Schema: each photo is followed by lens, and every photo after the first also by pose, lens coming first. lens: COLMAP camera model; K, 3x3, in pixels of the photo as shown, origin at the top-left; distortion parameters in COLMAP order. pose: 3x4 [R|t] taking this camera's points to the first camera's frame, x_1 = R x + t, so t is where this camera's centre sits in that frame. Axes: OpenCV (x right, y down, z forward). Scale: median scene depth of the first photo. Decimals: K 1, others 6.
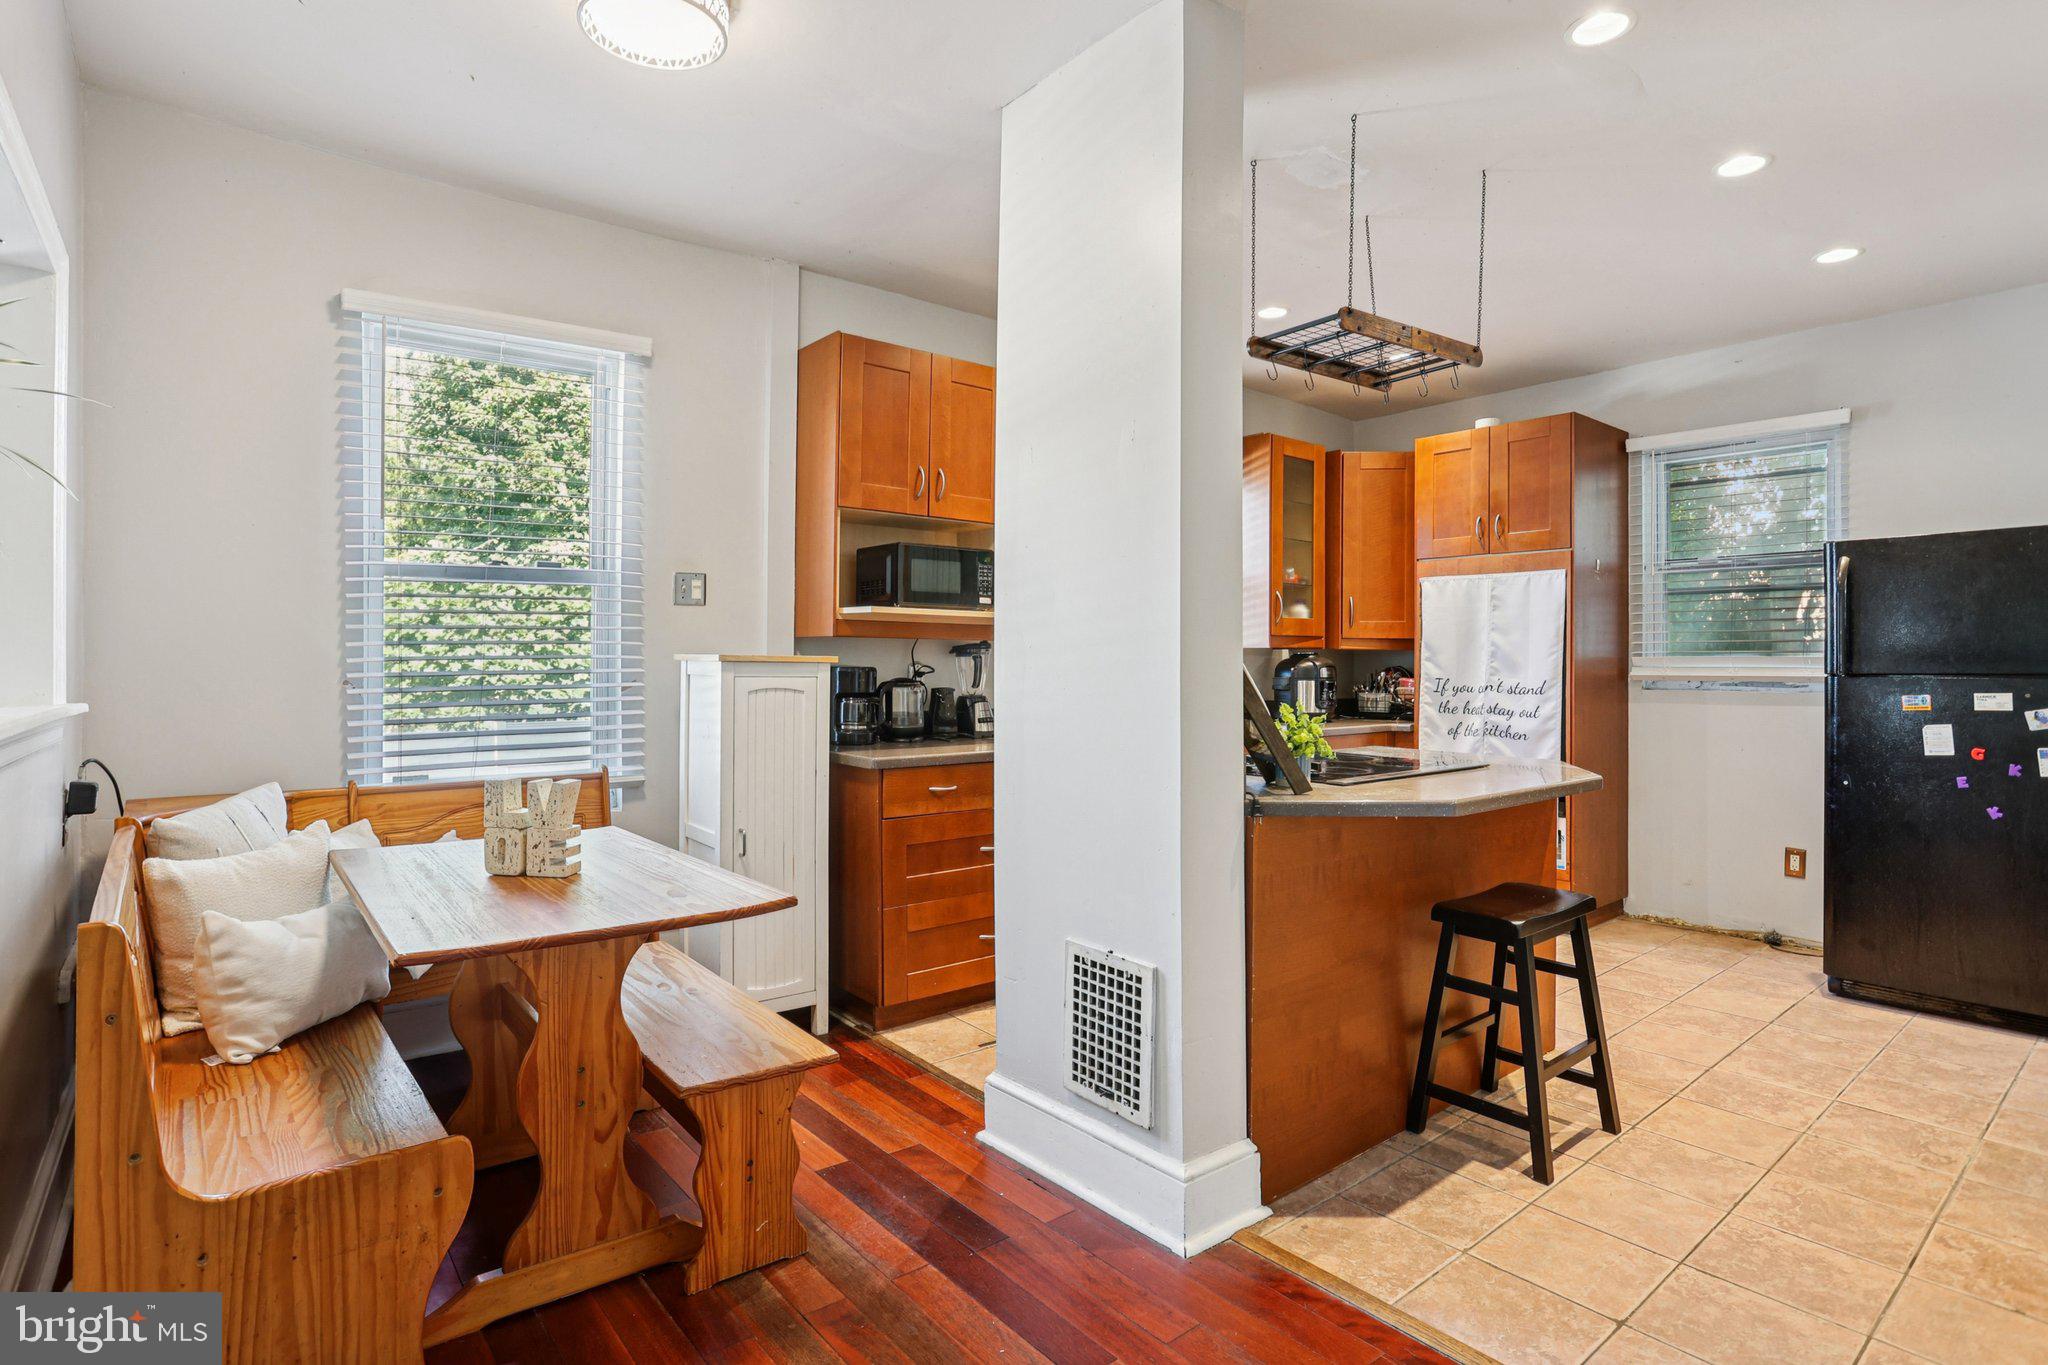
lens RADIAL K [[1043.0, 0, 1023.1], [0, 1043.0, 655.6], [0, 0, 1]] dist [-0.064332, 0.034551]
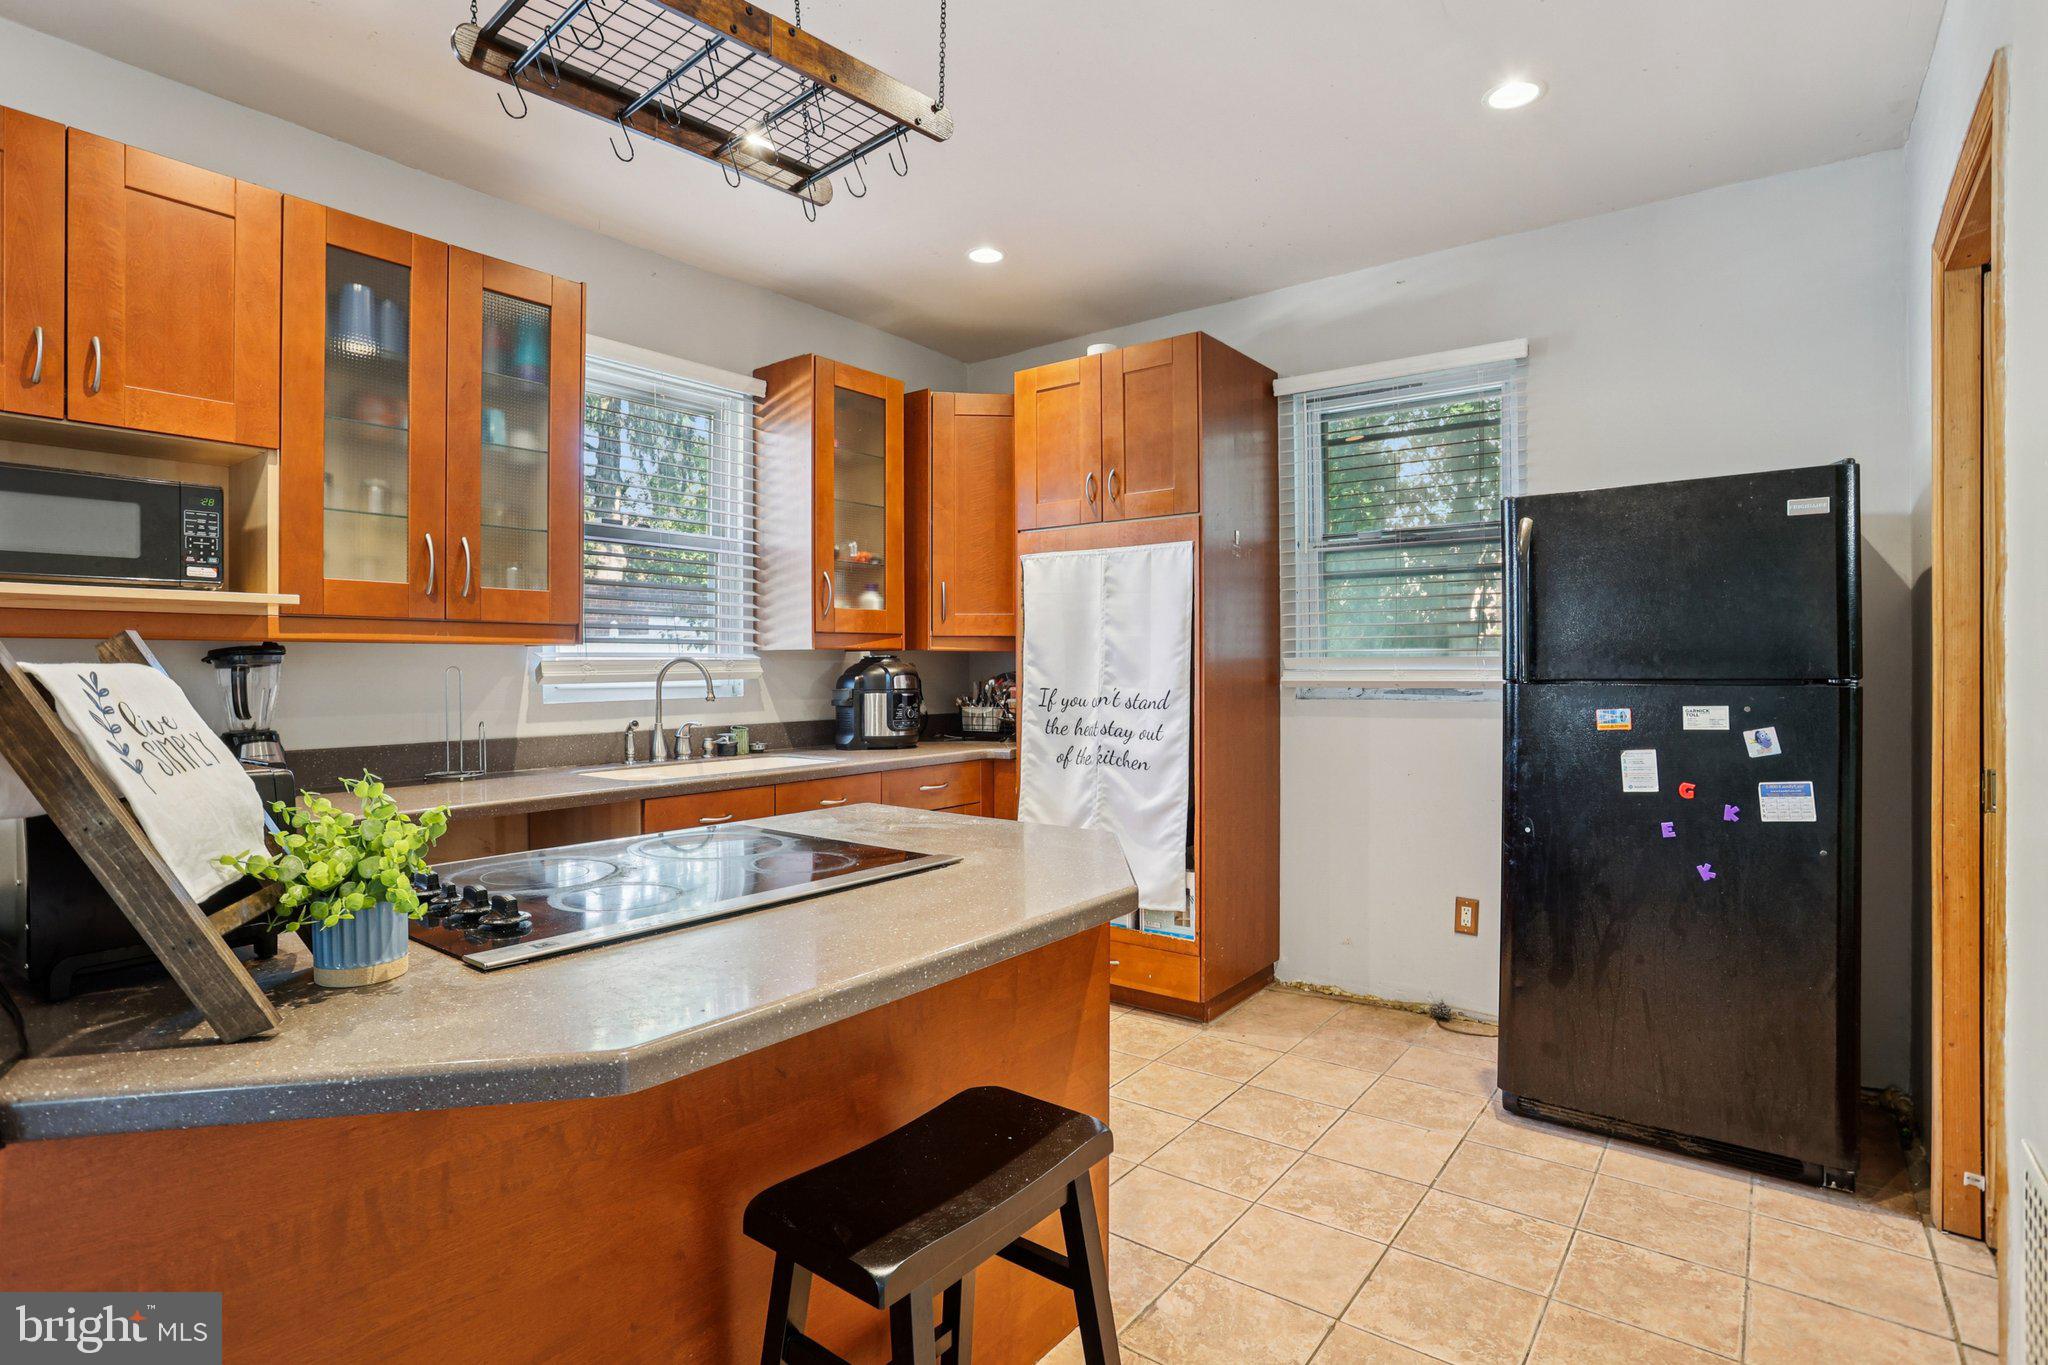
lens RADIAL K [[1011.3, 0, 991.5], [0, 1011.3, 674.2], [0, 0, 1]] dist [-0.089817, 0.051008]
pose [[0.979986, -0.010864, 0.198771, 0.246569], [0.007786, 0.999837, 0.016260, -0.000604], [-0.198915, -0.014387, 0.979911, 0.321065]]
